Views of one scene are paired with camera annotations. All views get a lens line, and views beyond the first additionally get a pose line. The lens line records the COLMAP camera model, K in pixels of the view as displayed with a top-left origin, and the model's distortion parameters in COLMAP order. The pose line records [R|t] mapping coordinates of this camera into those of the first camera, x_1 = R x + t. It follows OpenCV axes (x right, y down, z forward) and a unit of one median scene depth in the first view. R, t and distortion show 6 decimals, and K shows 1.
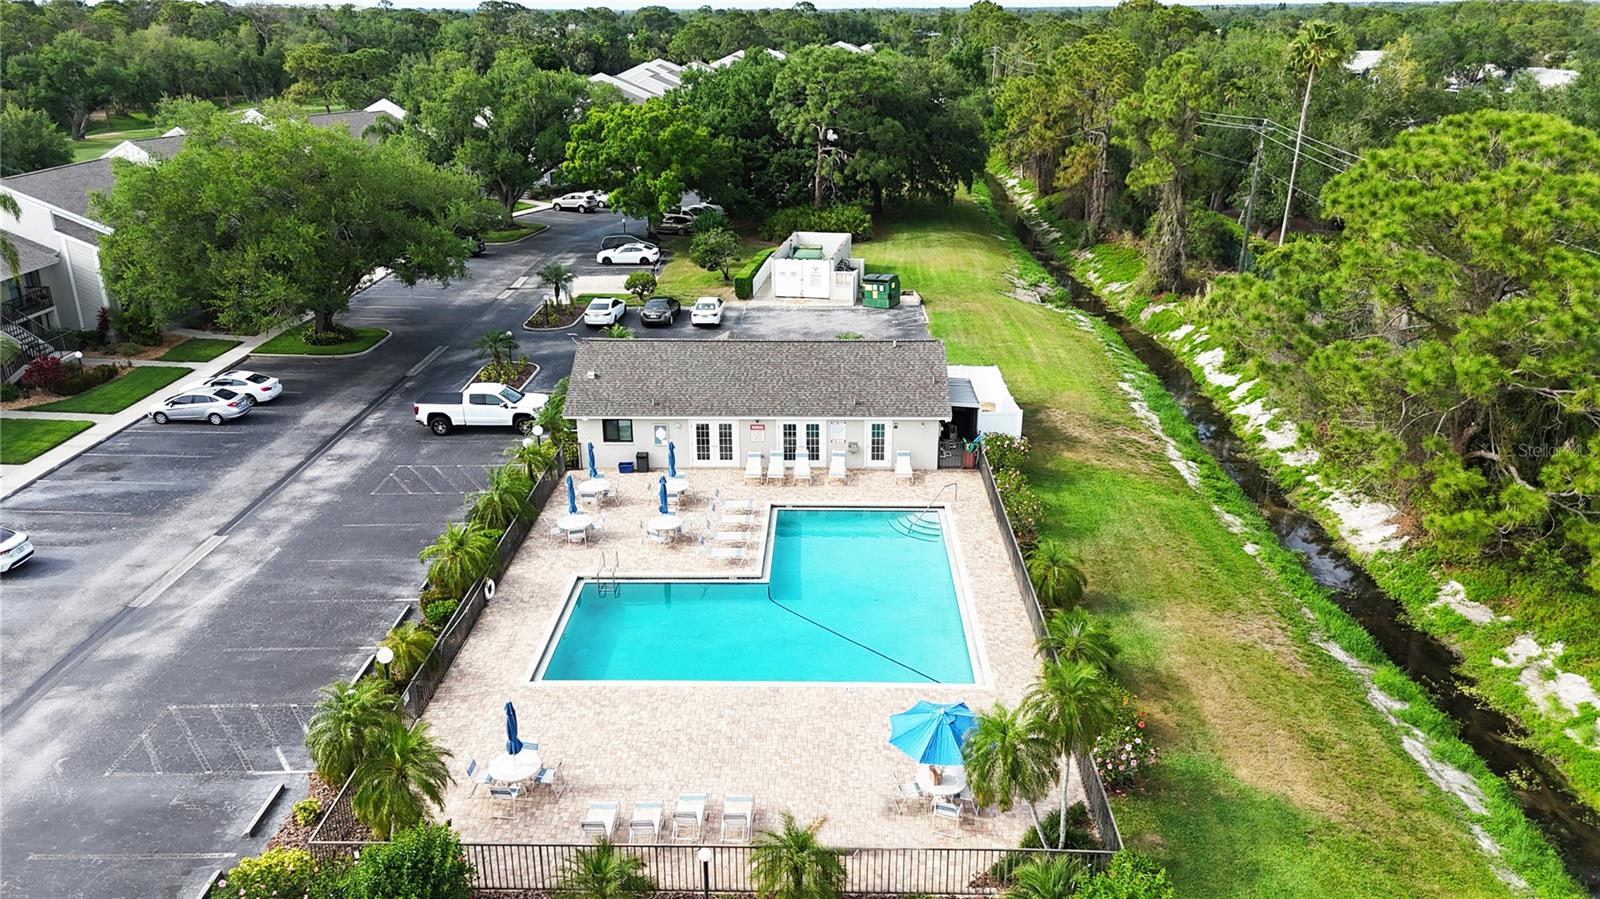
lens RADIAL K [[1180.9, 0, 807.5], [0, 1180.9, 450.3], [0, 0, 1]] dist [0.063836, -0.070593]
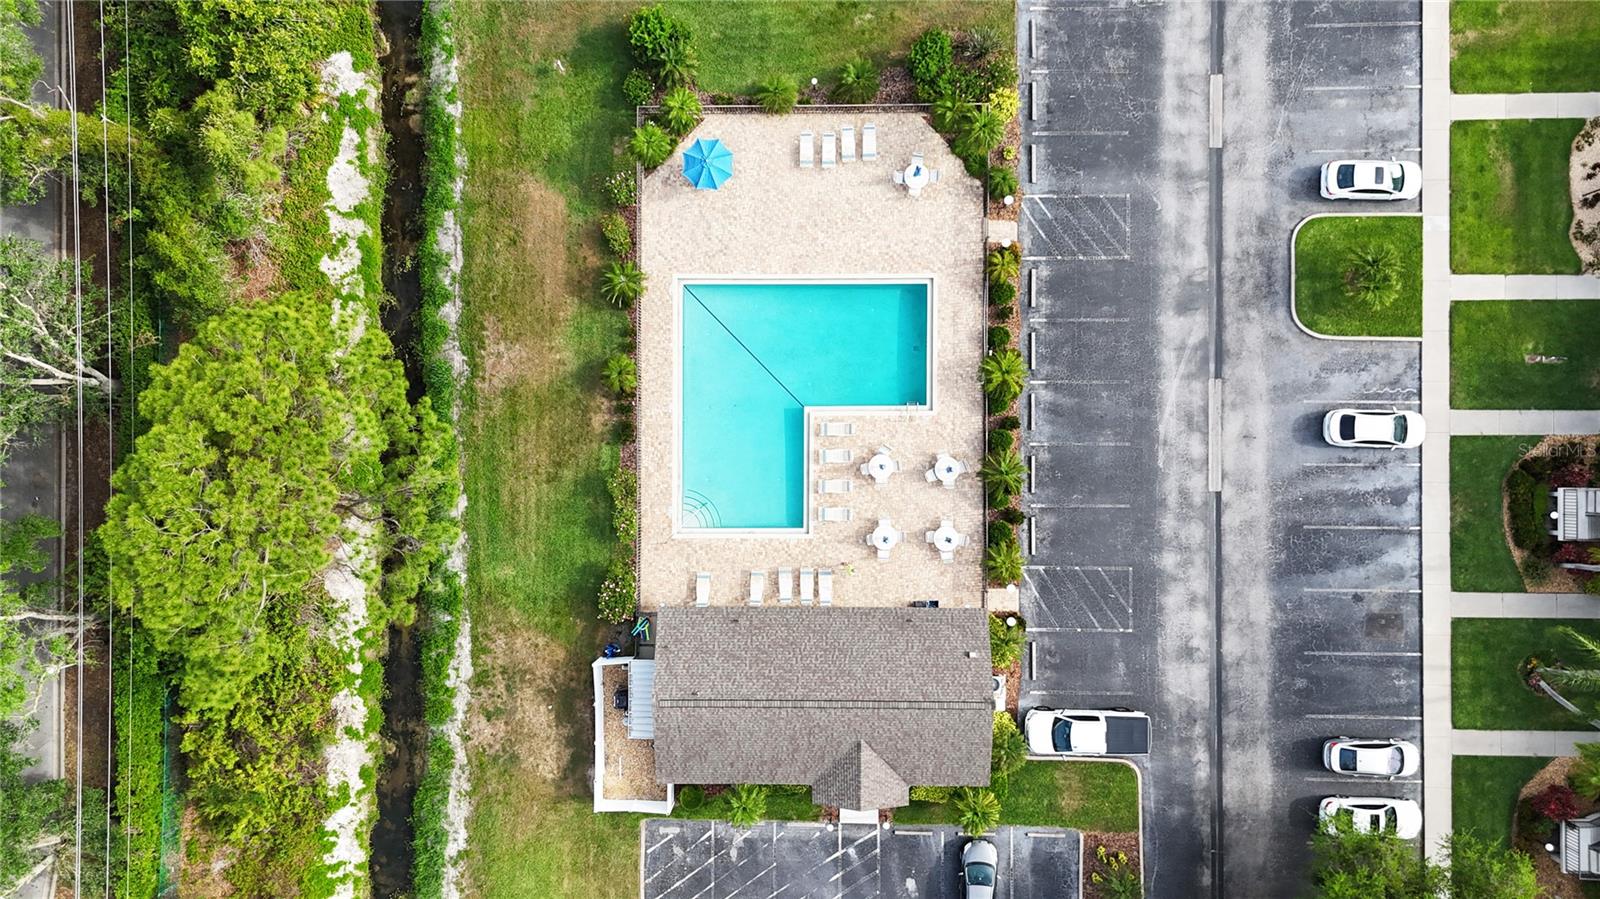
lens RADIAL K [[1180.9, 0, 797.7], [0, 1180.9, 442.9], [0, 0, 1]] dist [0.063836, -0.070593]
pose [[-0.999204, 0.017645, 0.035773, -0.061847], [0.027834, -0.333958, 0.942177, -1.062244], [0.028571, 0.942423, 0.333201, 0.436010]]
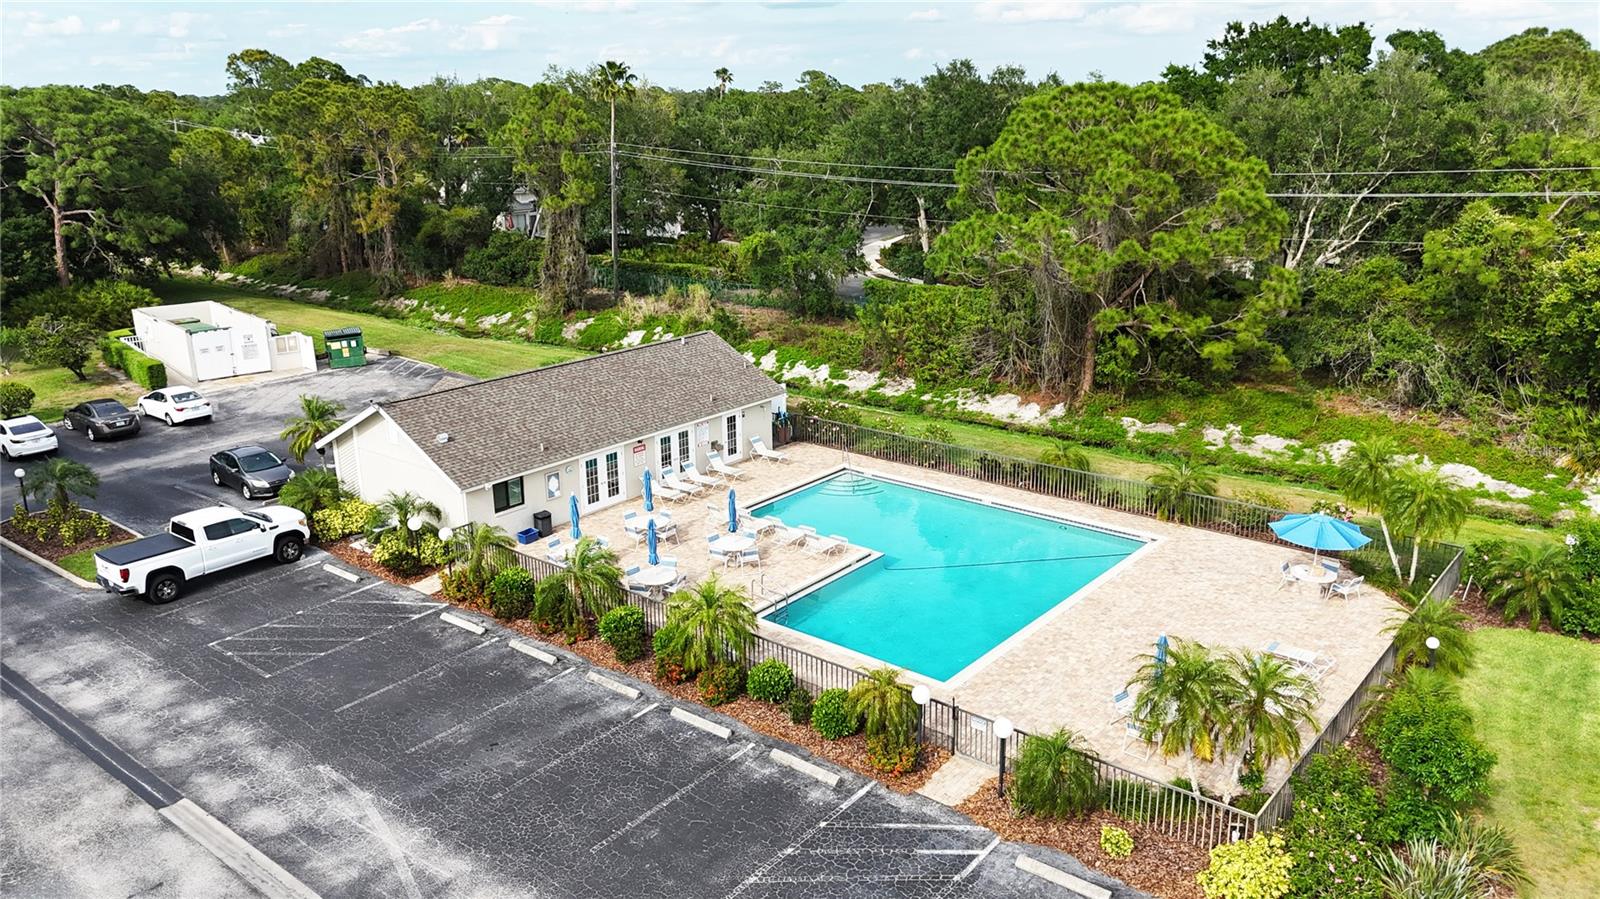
lens RADIAL K [[1180.9, 0, 802.3], [0, 1180.9, 457.5], [0, 0, 1]] dist [0.063836, -0.070593]
pose [[0.614137, -0.234225, 0.753641, -0.626740], [0.282556, 0.956898, 0.067143, -0.037640], [-0.736884, 0.171711, 0.653848, 0.327305]]
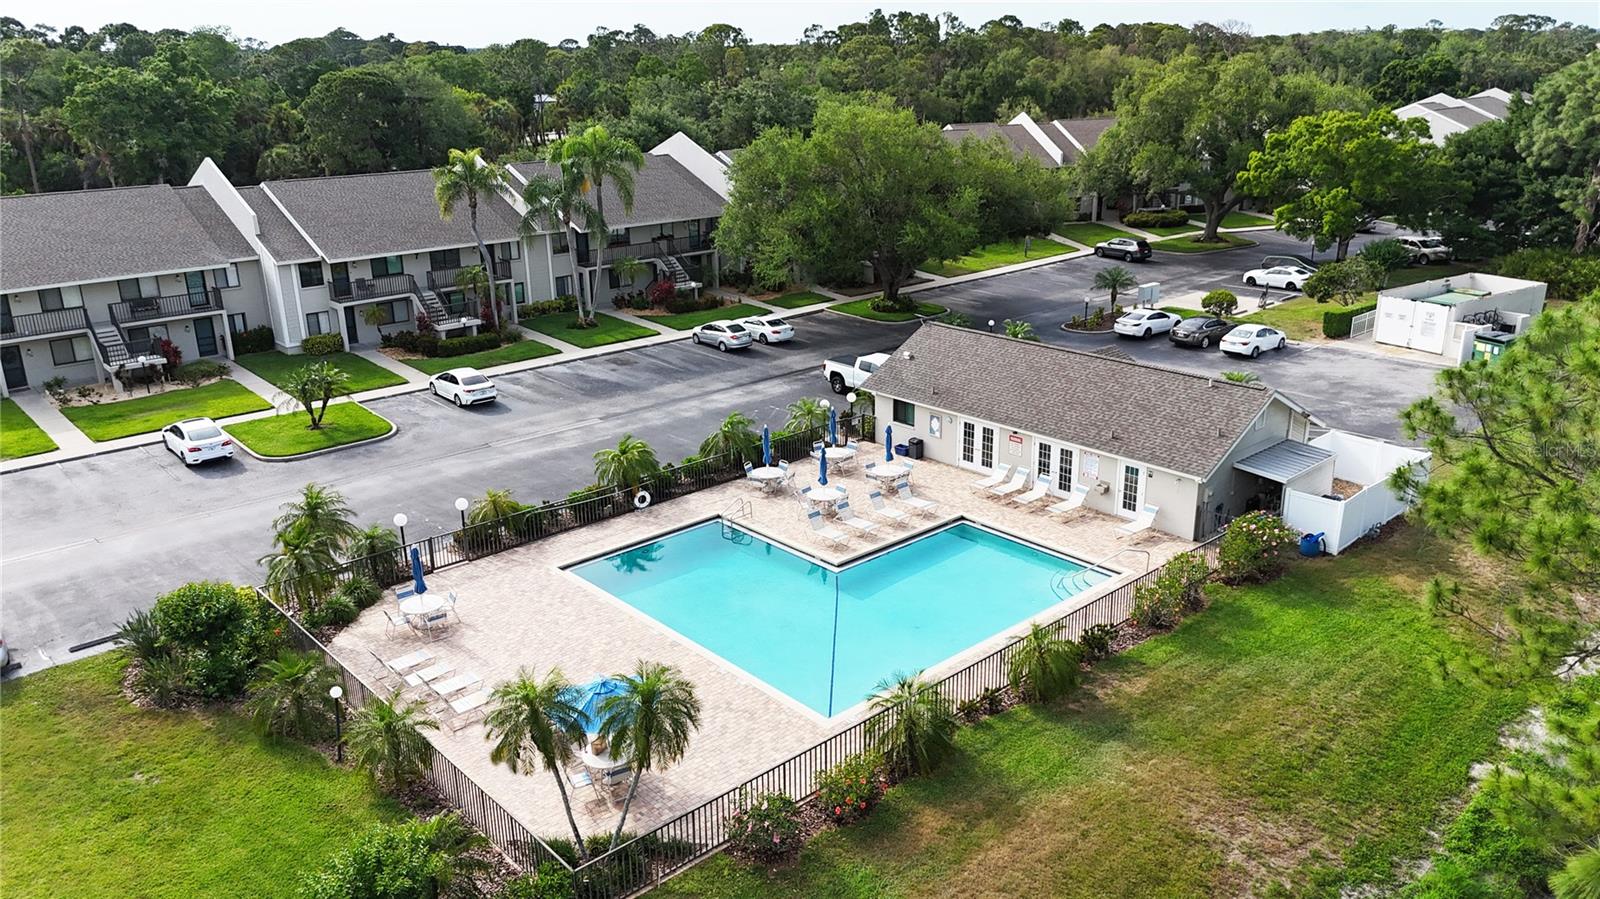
lens RADIAL K [[1180.9, 0, 792.7], [0, 1180.9, 454.7], [0, 0, 1]] dist [0.063836, -0.070593]
pose [[0.678057, 0.230384, -0.697969, 0.476698], [-0.241748, 0.966677, 0.084227, -0.042824], [0.694115, 0.111622, 0.711157, 0.224339]]
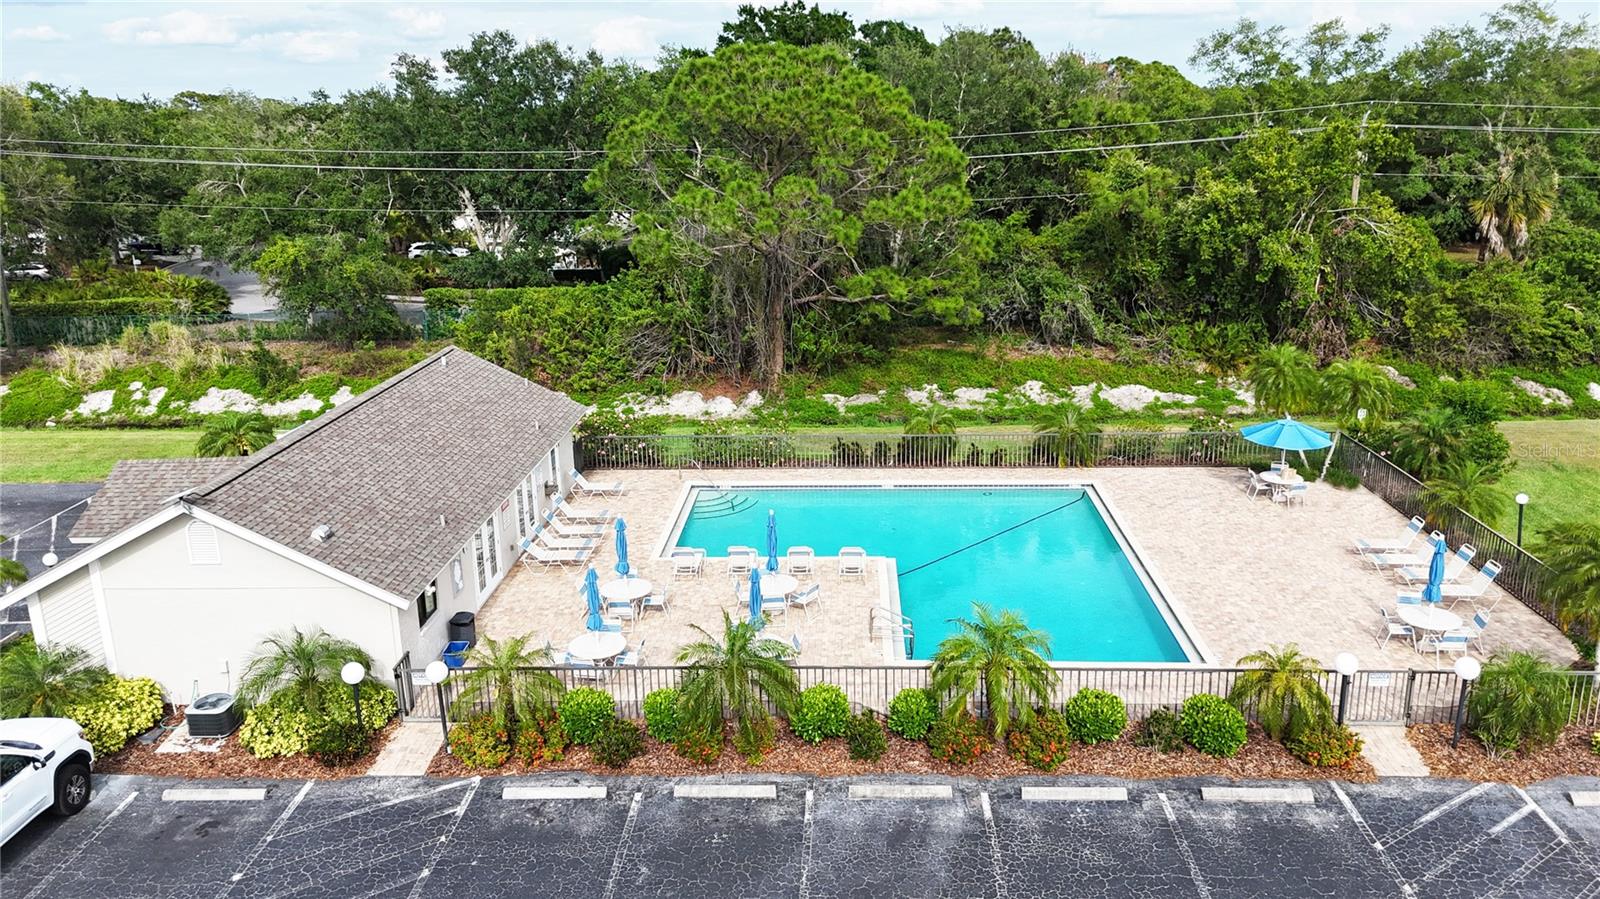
lens RADIAL K [[1180.9, 0, 804.6], [0, 1180.9, 454.3], [0, 0, 1]] dist [0.063836, -0.070593]
pose [[0.024042, -0.275672, 0.960951, -0.637340], [0.365304, 0.897179, 0.248238, -0.141809], [-0.930578, 0.345071, 0.122274, 0.751117]]
